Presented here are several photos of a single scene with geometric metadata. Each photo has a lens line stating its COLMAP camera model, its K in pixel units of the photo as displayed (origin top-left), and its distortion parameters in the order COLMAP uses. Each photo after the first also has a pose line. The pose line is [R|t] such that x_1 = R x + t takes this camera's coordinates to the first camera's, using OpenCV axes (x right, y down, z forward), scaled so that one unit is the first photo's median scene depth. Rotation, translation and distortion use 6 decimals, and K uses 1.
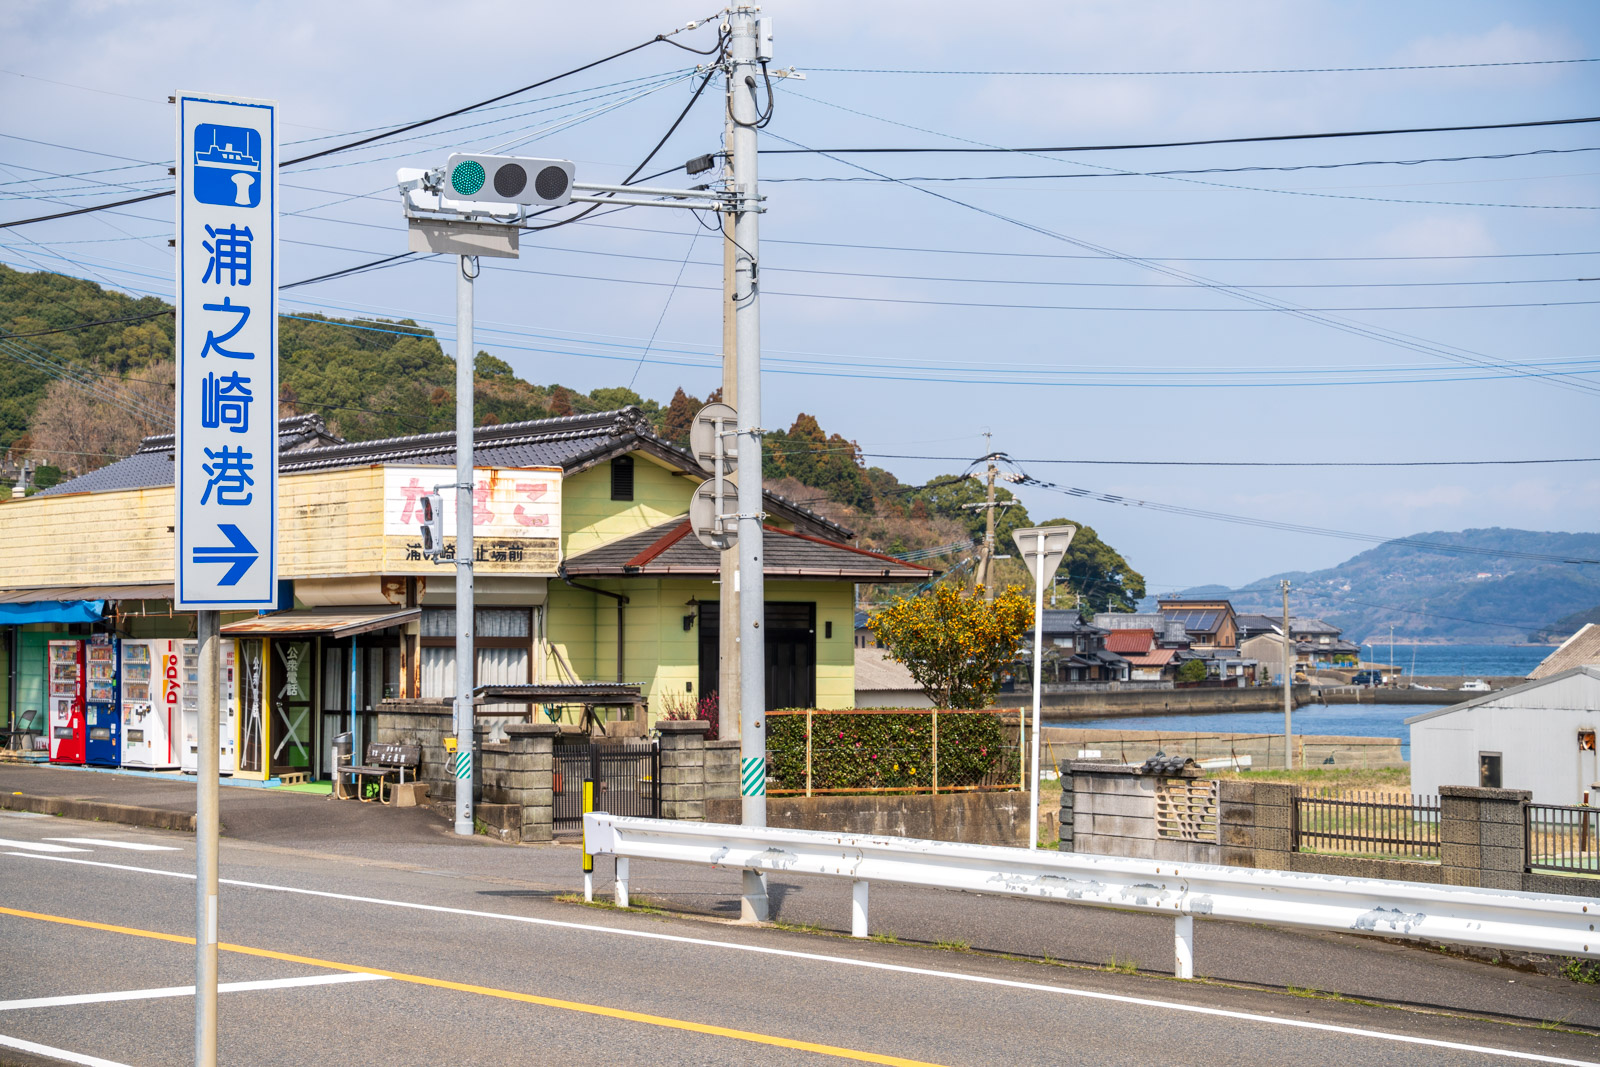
lens RADIAL K [[4119.6, 0, 801.1], [0, 4119.6, 533.9], [0, 0, 1]] dist [0.140661, 0.000000]
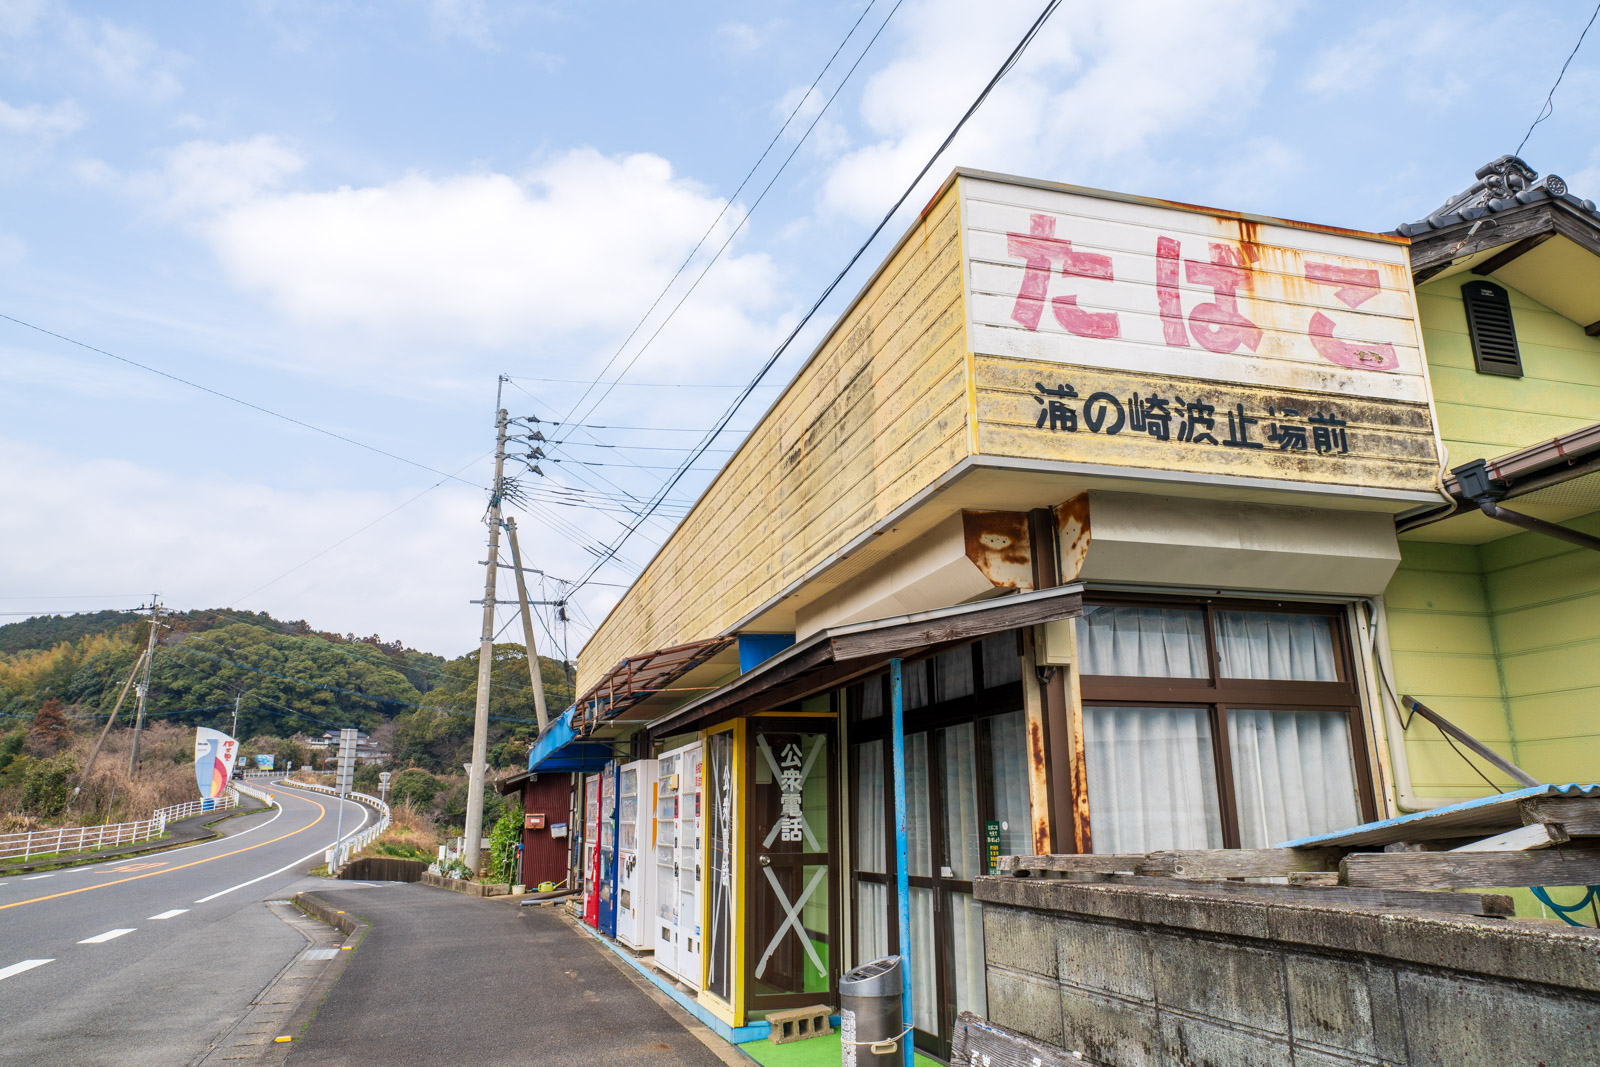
lens RADIAL K [[1126.0, 0, 799.1], [0, 1126.0, 523.3], [0, 0, 1]] dist [-0.015980, 0.004010]
pose [[0.973767, -0.068648, -0.216947, -0.093360], [0.016572, 0.972271, -0.233270, 0.034589], [0.226945, 0.223555, 0.947903, 0.892159]]
